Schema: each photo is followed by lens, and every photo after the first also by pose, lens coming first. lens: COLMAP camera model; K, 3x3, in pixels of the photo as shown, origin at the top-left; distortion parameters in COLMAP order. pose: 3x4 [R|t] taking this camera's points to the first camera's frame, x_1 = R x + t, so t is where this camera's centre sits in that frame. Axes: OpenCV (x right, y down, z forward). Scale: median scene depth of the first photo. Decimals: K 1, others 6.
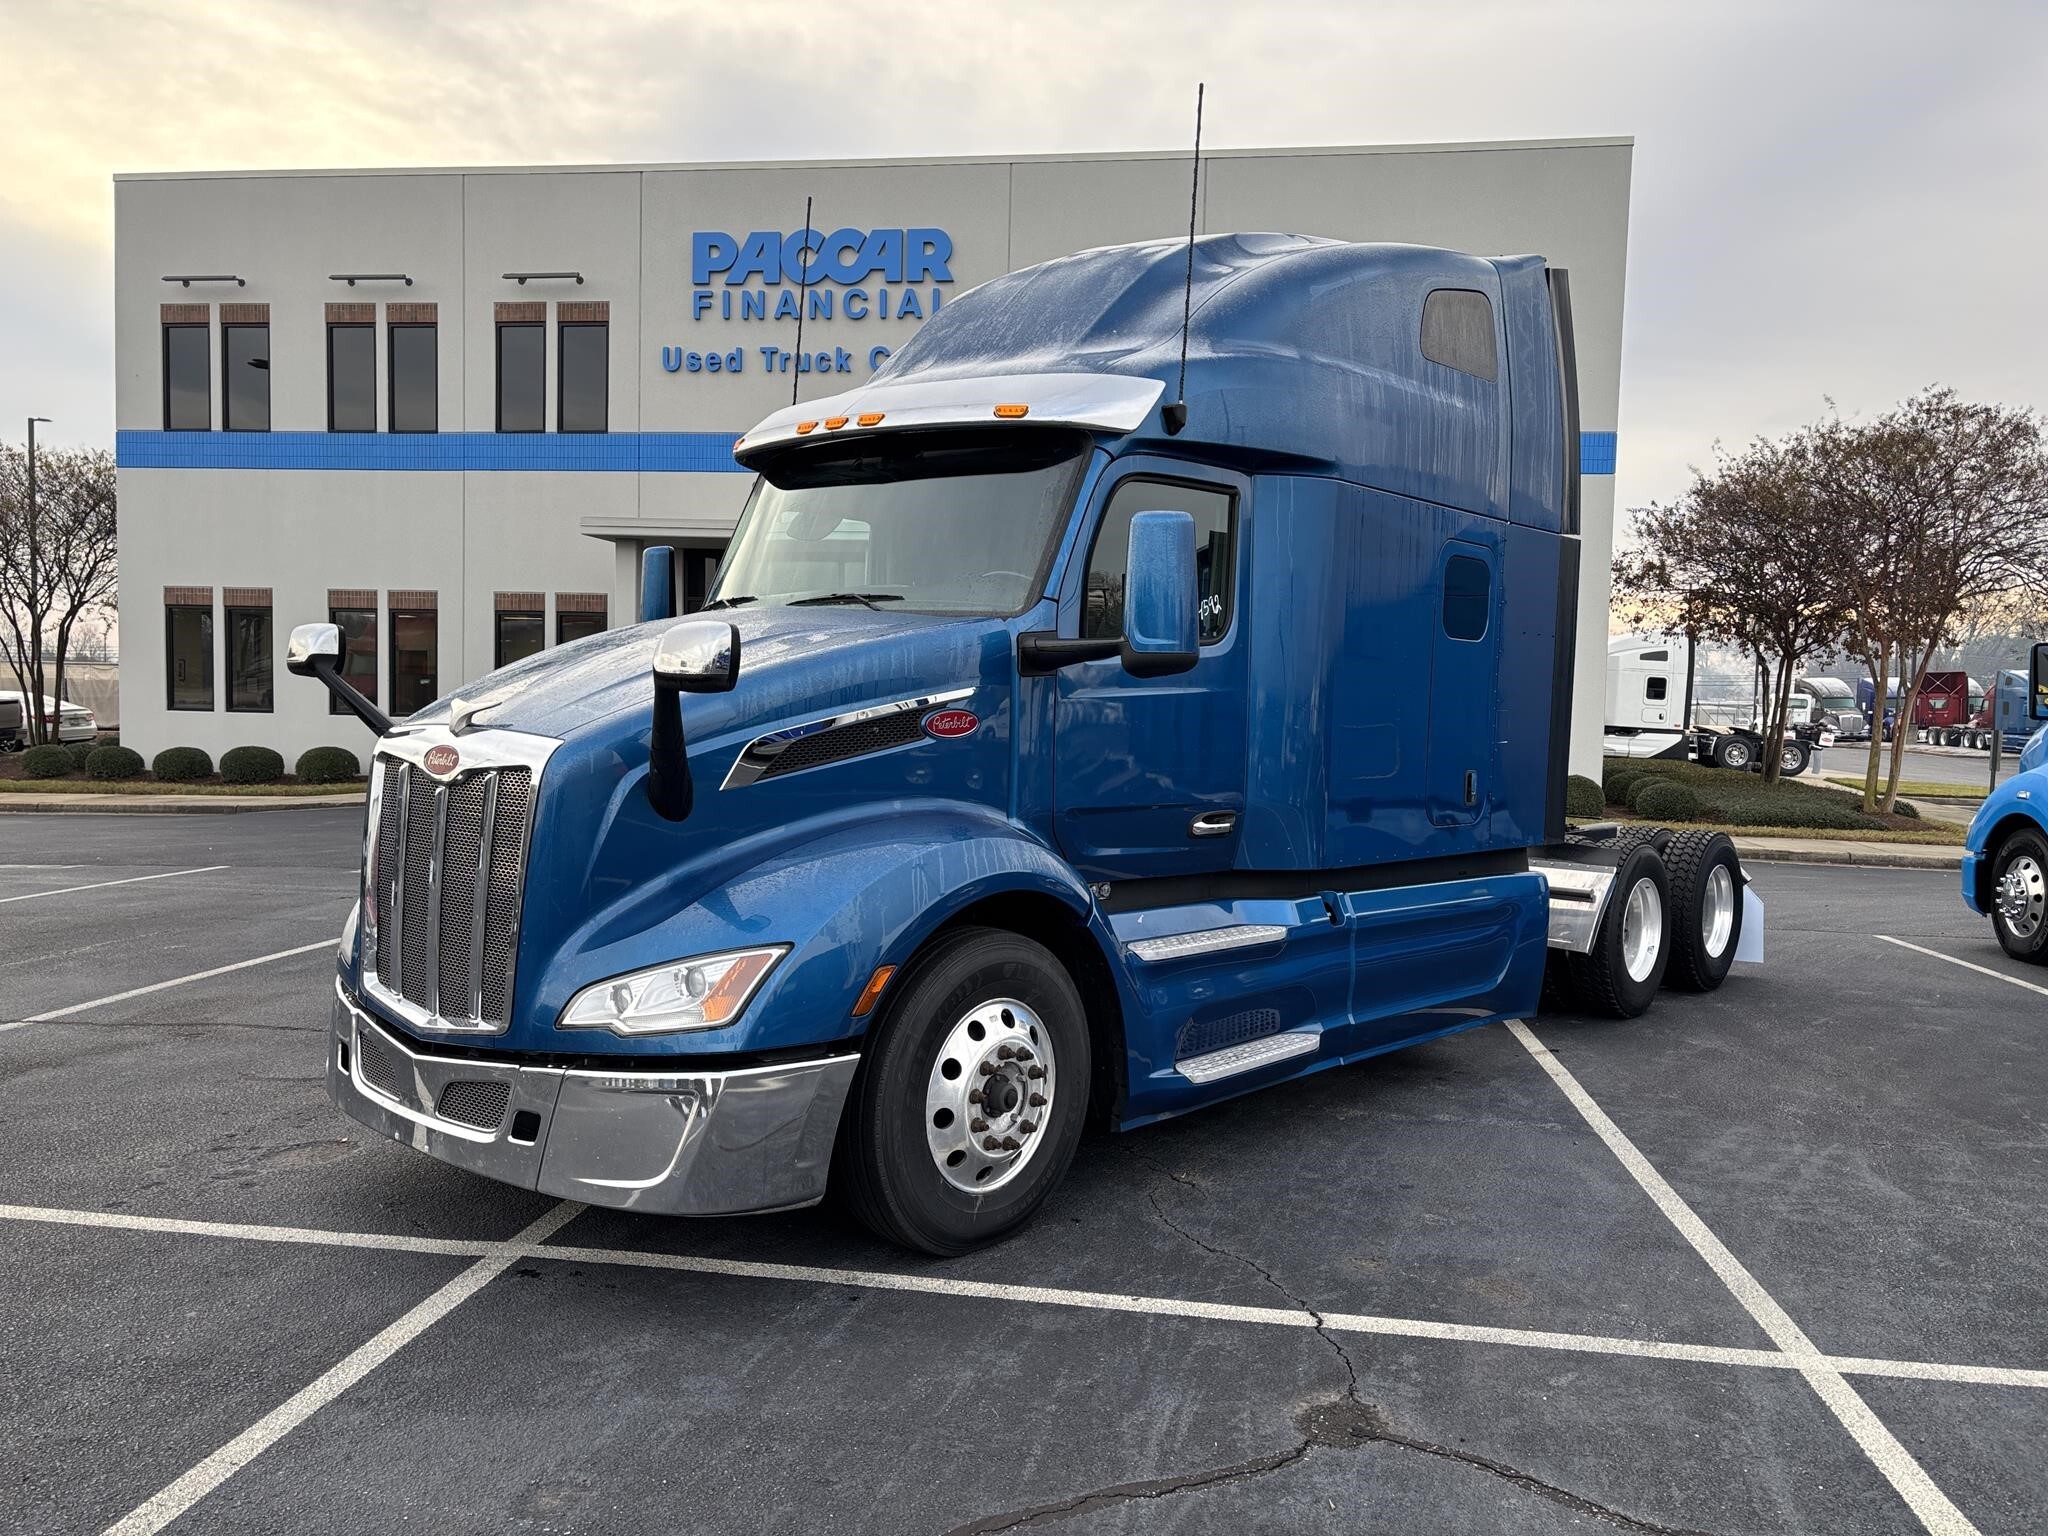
lens RADIAL K [[1540.7, 0, 1031.3], [0, 1540.7, 783.5], [0, 0, 1]] dist [0.036742, -0.036127]
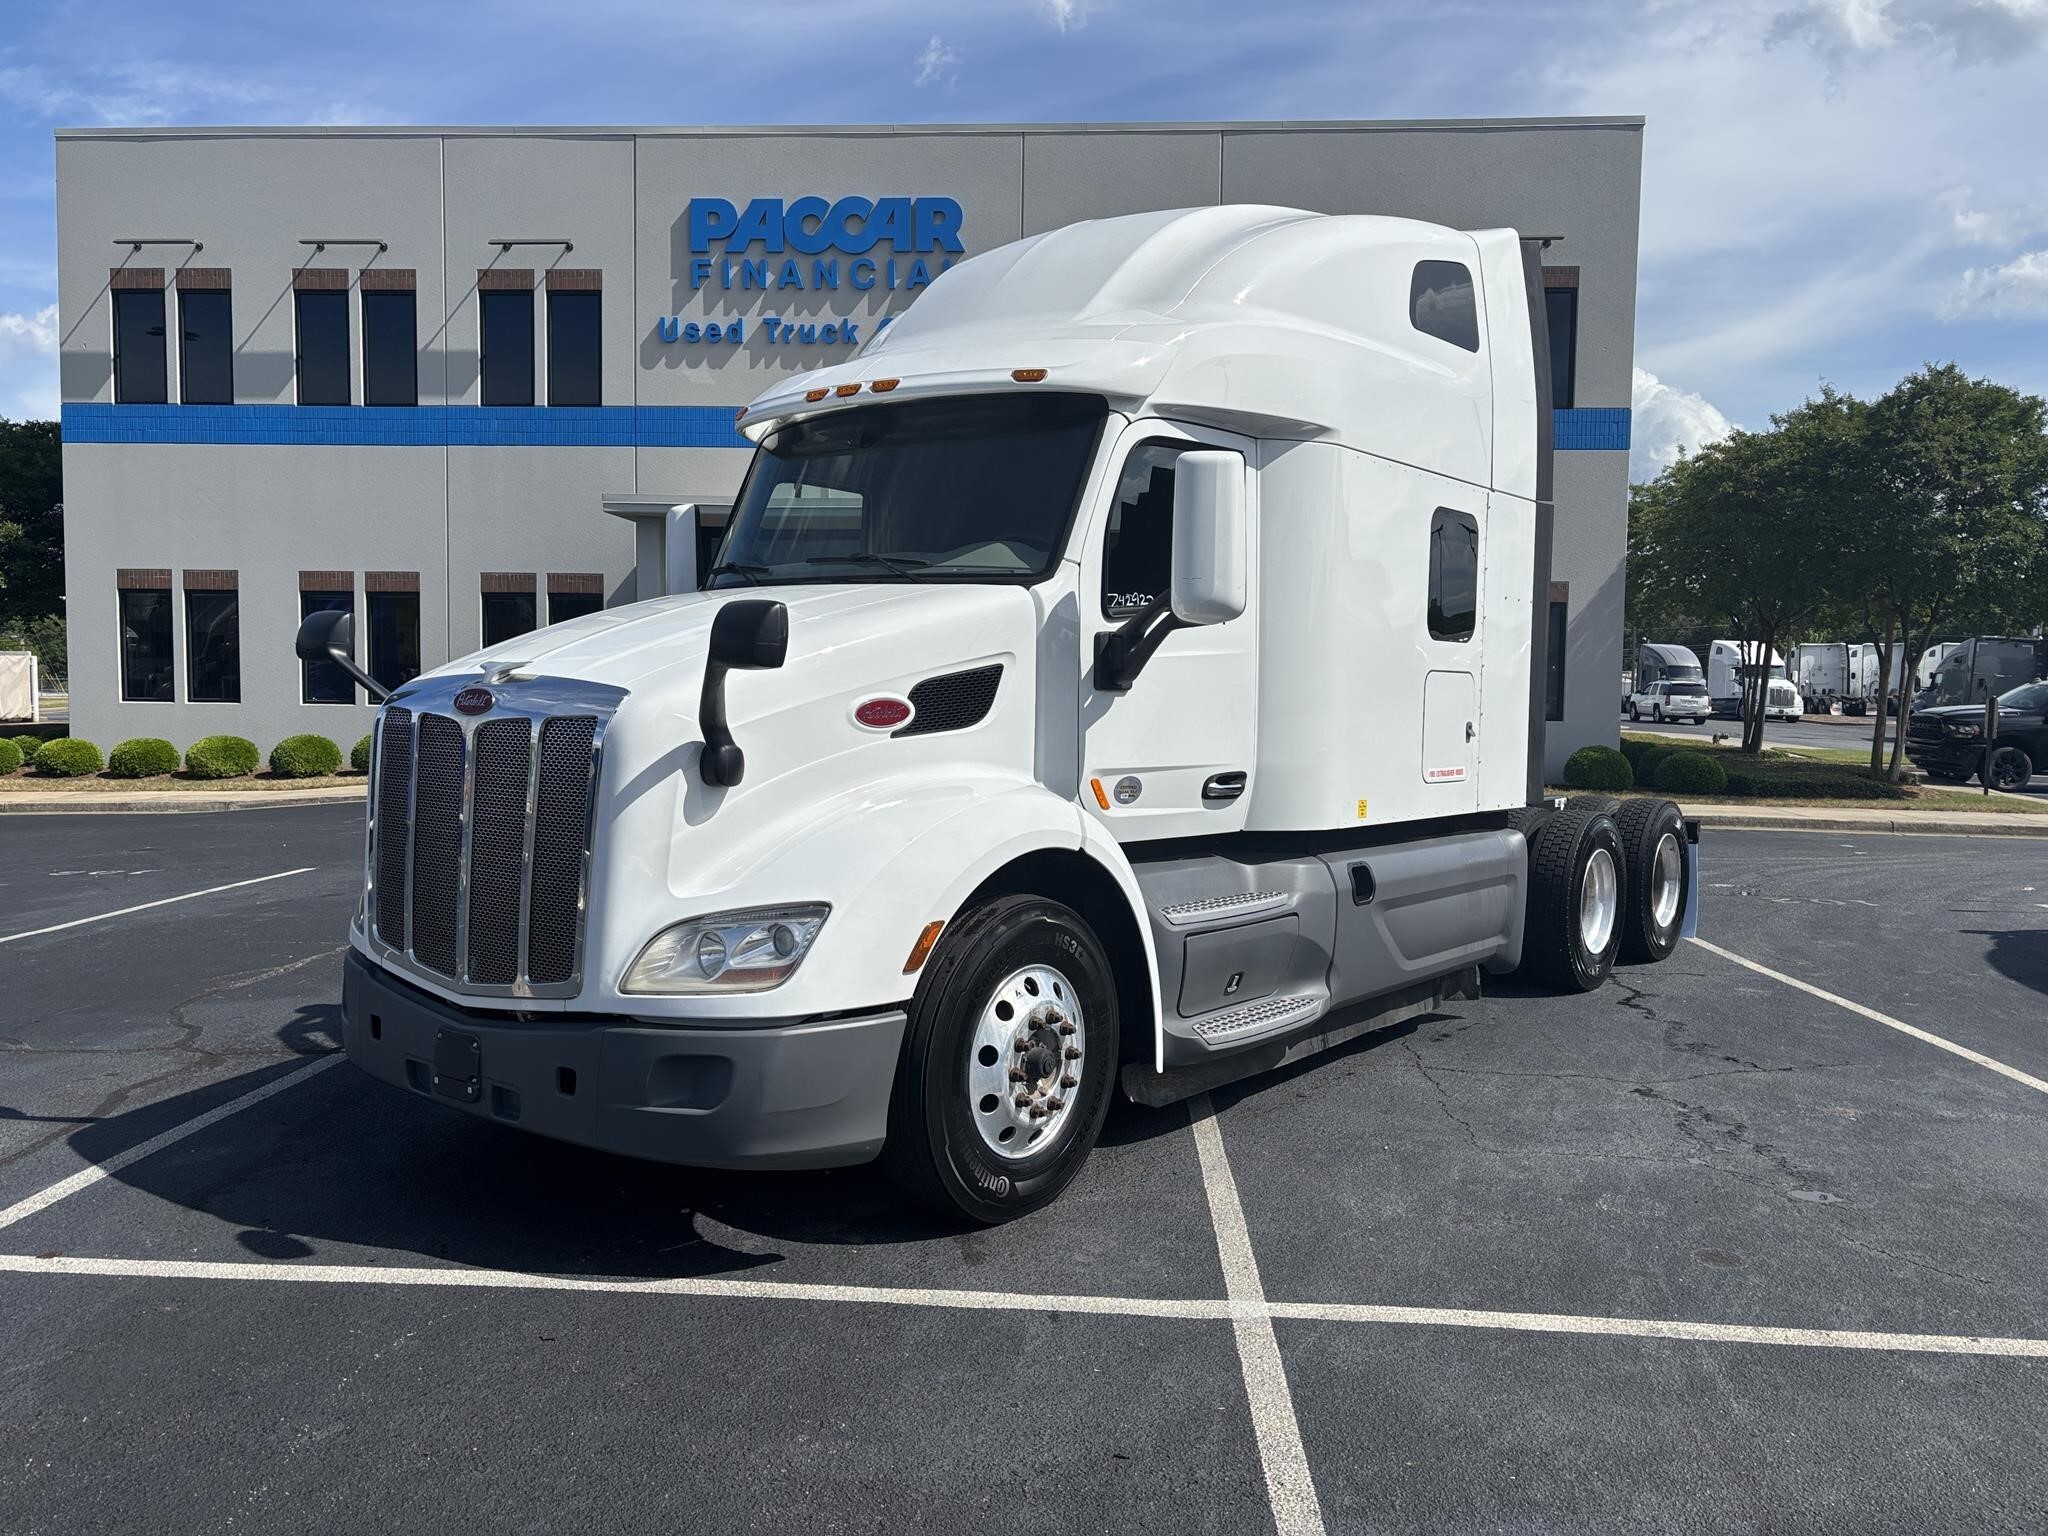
lens RADIAL K [[1540.7, 0, 991.0], [0, 1540.7, 756.3], [0, 0, 1]] dist [0.036742, -0.036127]
pose [[0.997081, -0.014907, 0.074882, -0.107540], [0.015119, 0.999883, -0.002265, -0.003362], [-0.074840, 0.003390, 0.997190, 0.023911]]
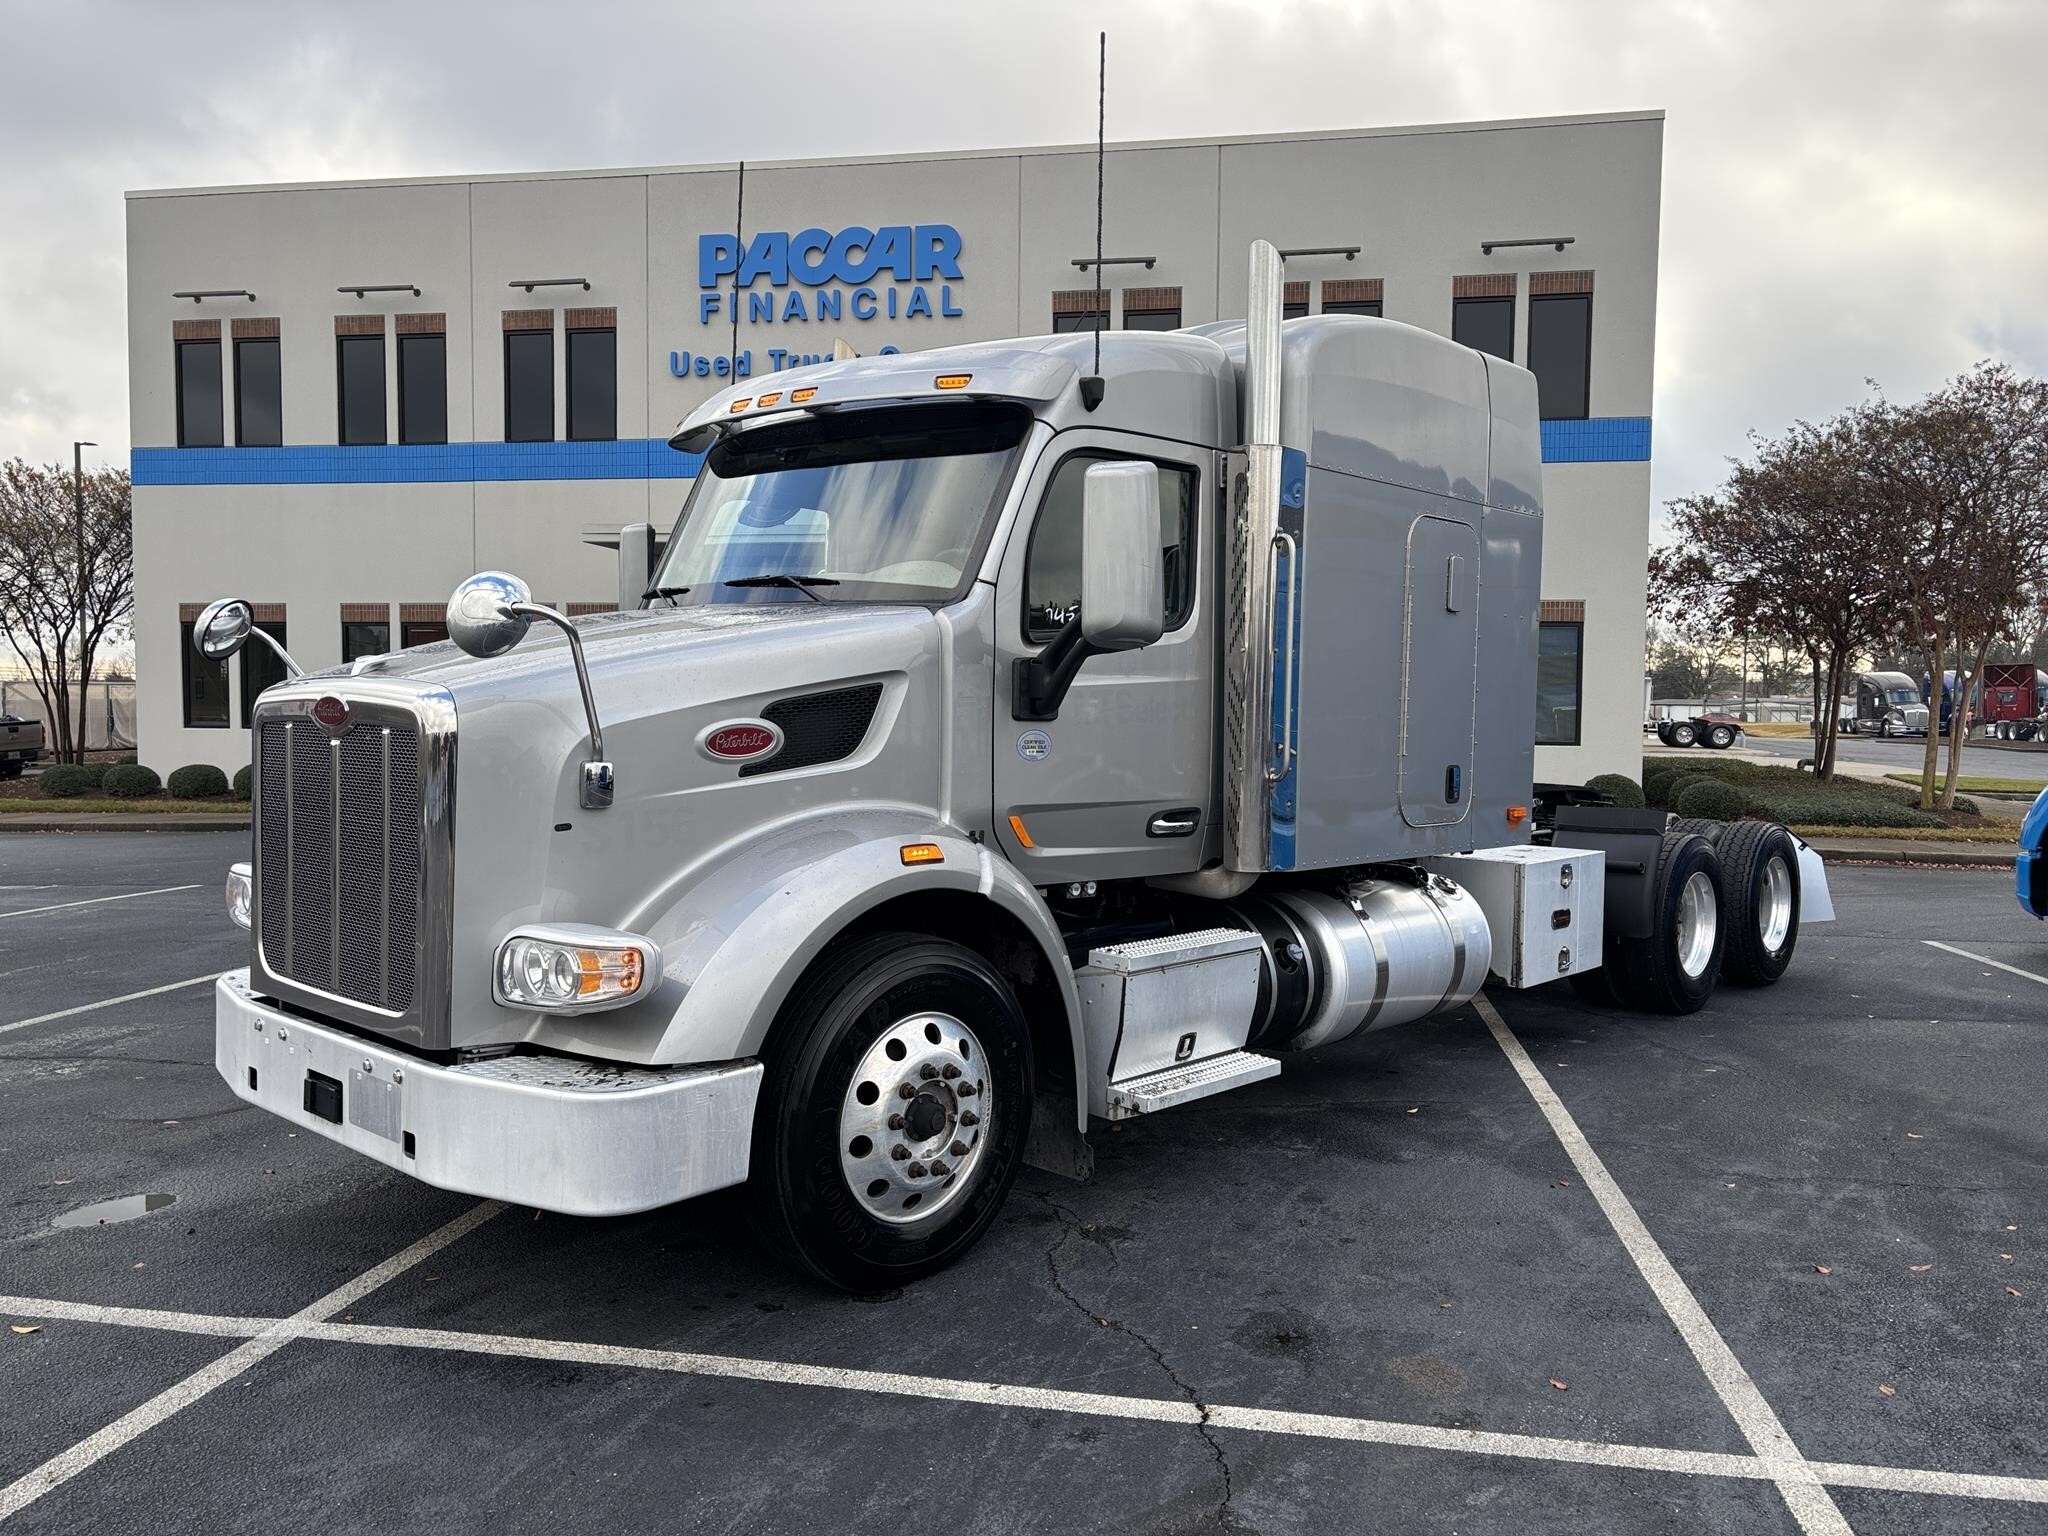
lens RADIAL K [[1540.7, 0, 1034.9], [0, 1540.7, 768.9], [0, 0, 1]] dist [0.036742, -0.036127]
pose [[0.999355, -0.013291, -0.033367, 0.023032], [0.012807, 0.999810, -0.014696, 0.000866], [0.033556, 0.014260, 0.999335, 0.026601]]
